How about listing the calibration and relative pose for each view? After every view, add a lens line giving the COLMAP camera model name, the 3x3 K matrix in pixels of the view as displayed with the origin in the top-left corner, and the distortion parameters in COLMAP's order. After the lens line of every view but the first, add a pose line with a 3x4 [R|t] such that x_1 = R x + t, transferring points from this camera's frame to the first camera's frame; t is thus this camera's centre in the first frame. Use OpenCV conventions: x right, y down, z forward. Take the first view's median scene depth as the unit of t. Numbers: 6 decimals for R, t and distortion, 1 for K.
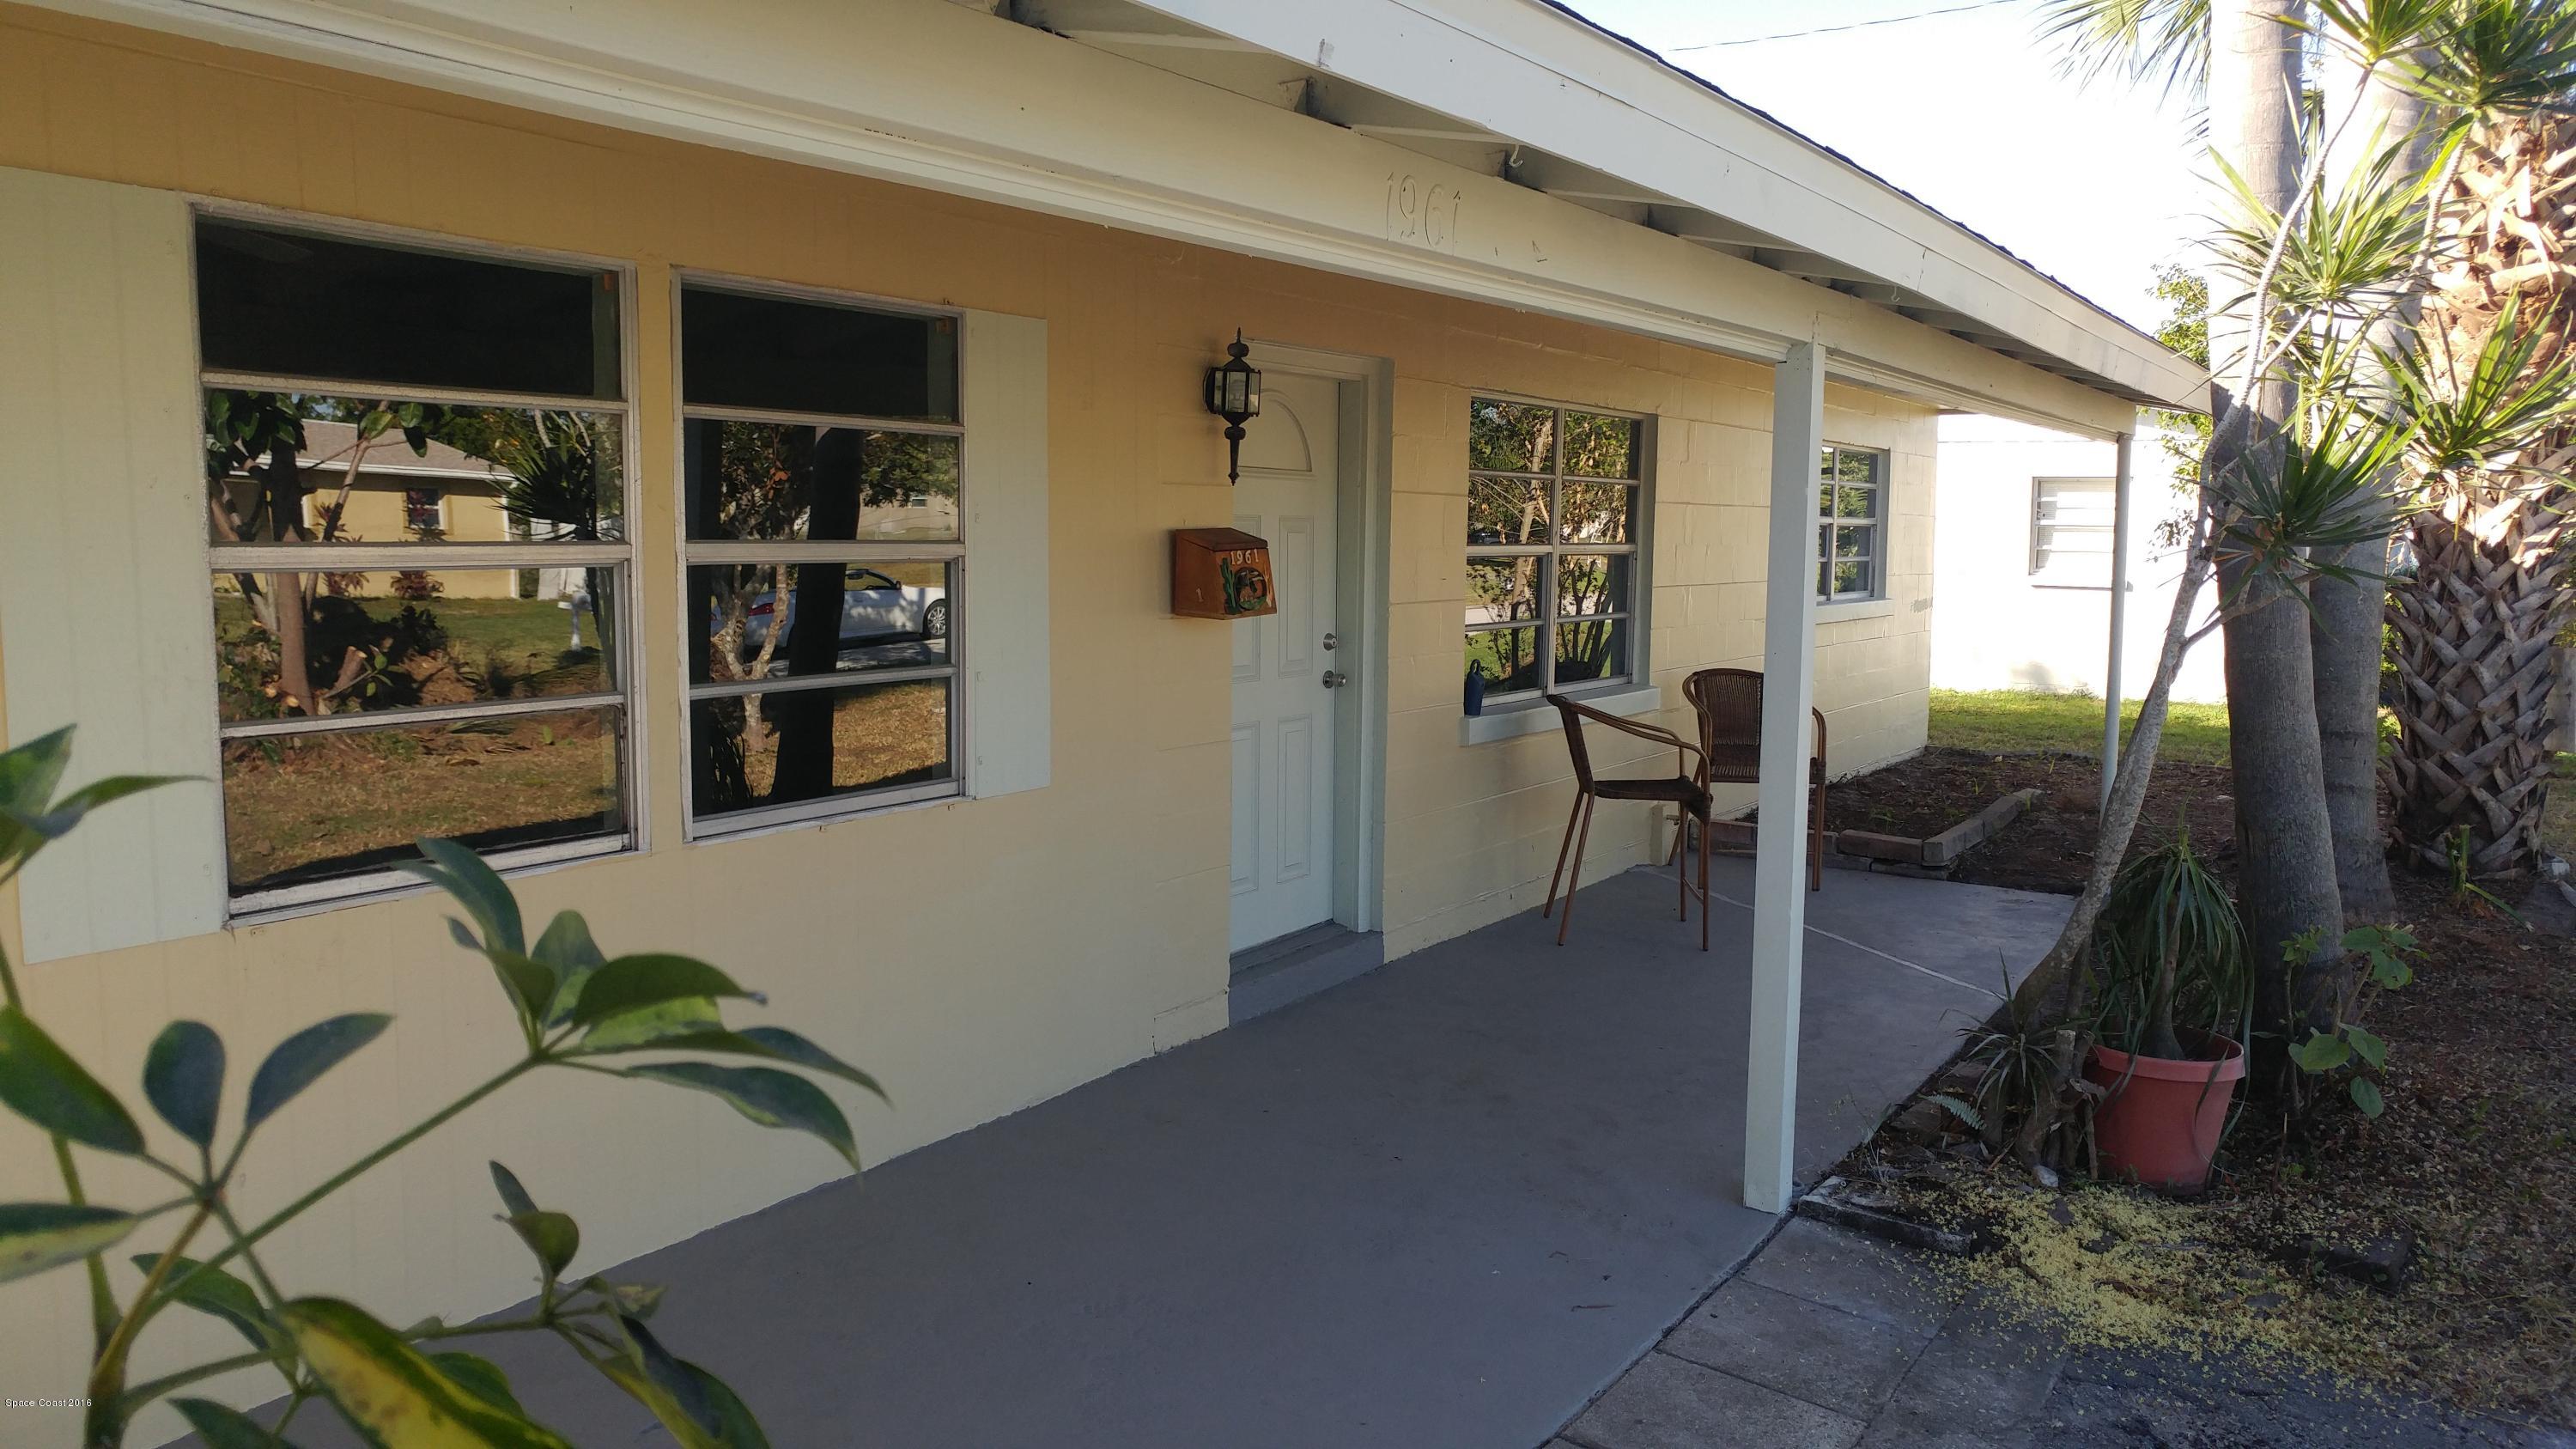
lens RADIAL K [[1874.7, 0, 1281.1], [0, 1874.7, 725.8], [0, 0, 1]] dist [0.006034, 0.023646]
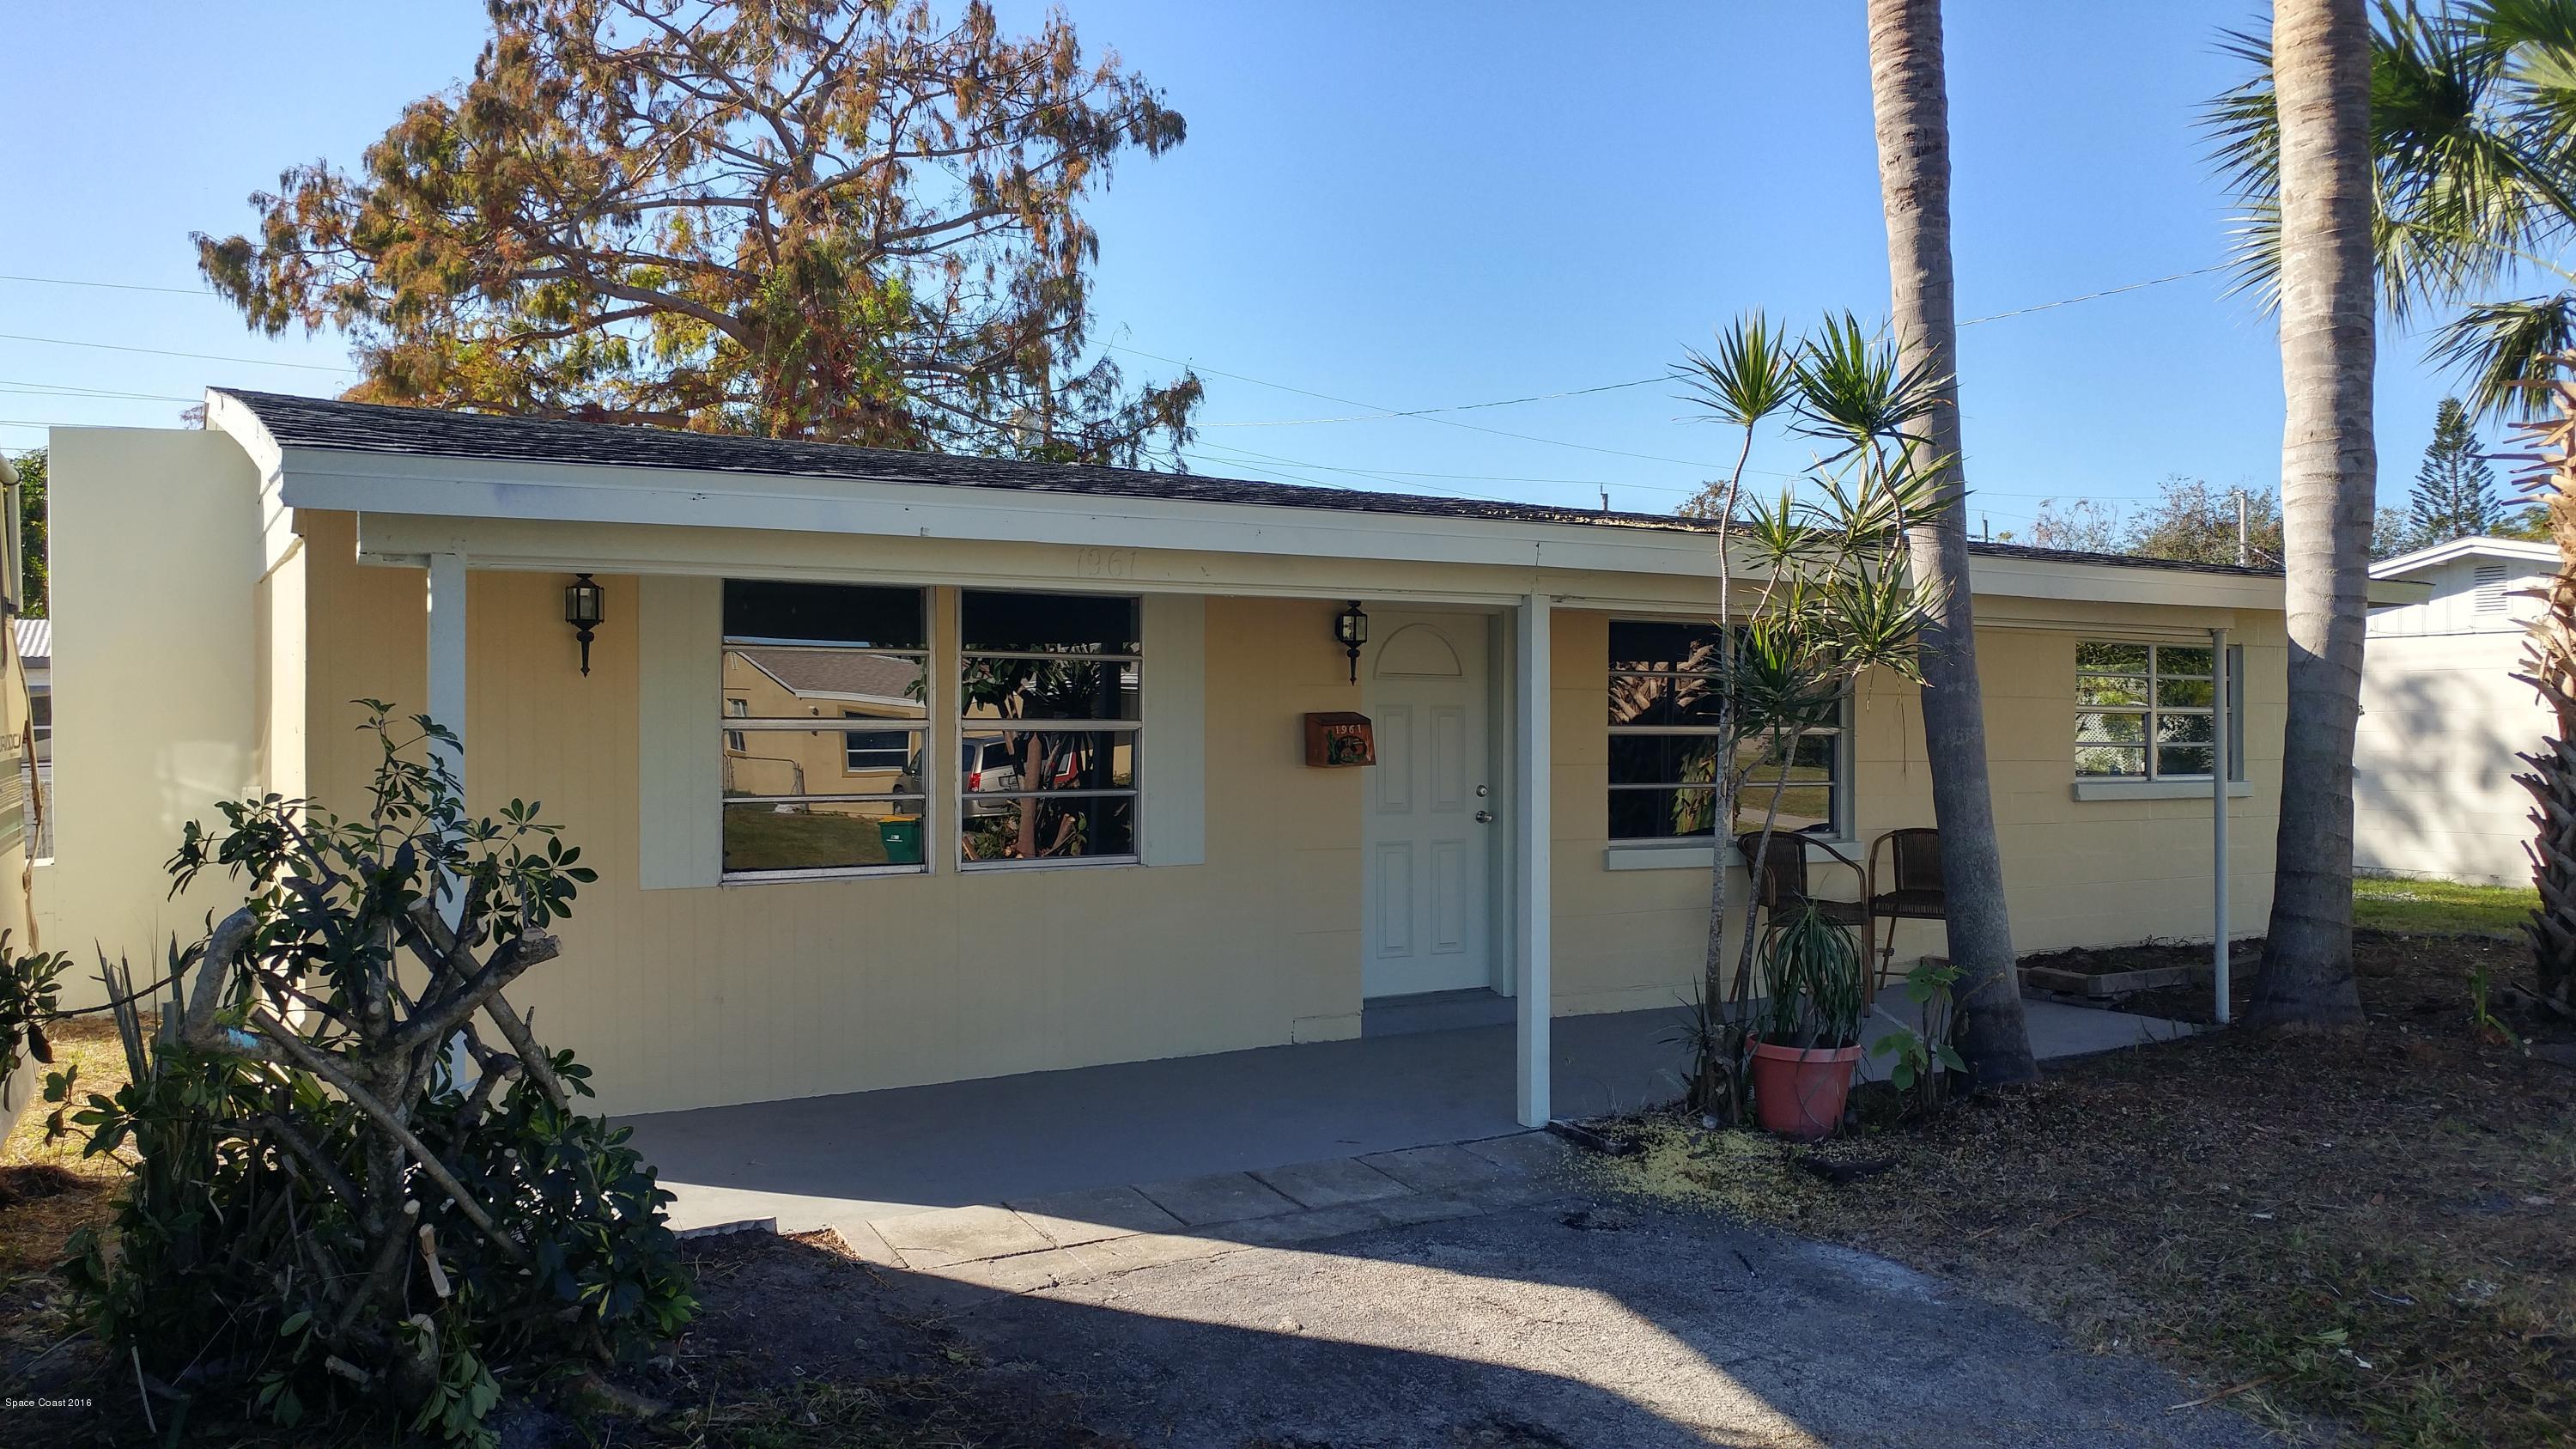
lens RADIAL K [[1874.7, 0, 1293.5], [0, 1874.7, 724.8], [0, 0, 1]] dist [0.006034, 0.023646]
pose [[0.902240, -0.012132, -0.431063, 0.616554], [-0.038448, 0.993360, -0.108432, 0.079723], [0.429516, 0.114405, 0.895783, -0.443376]]
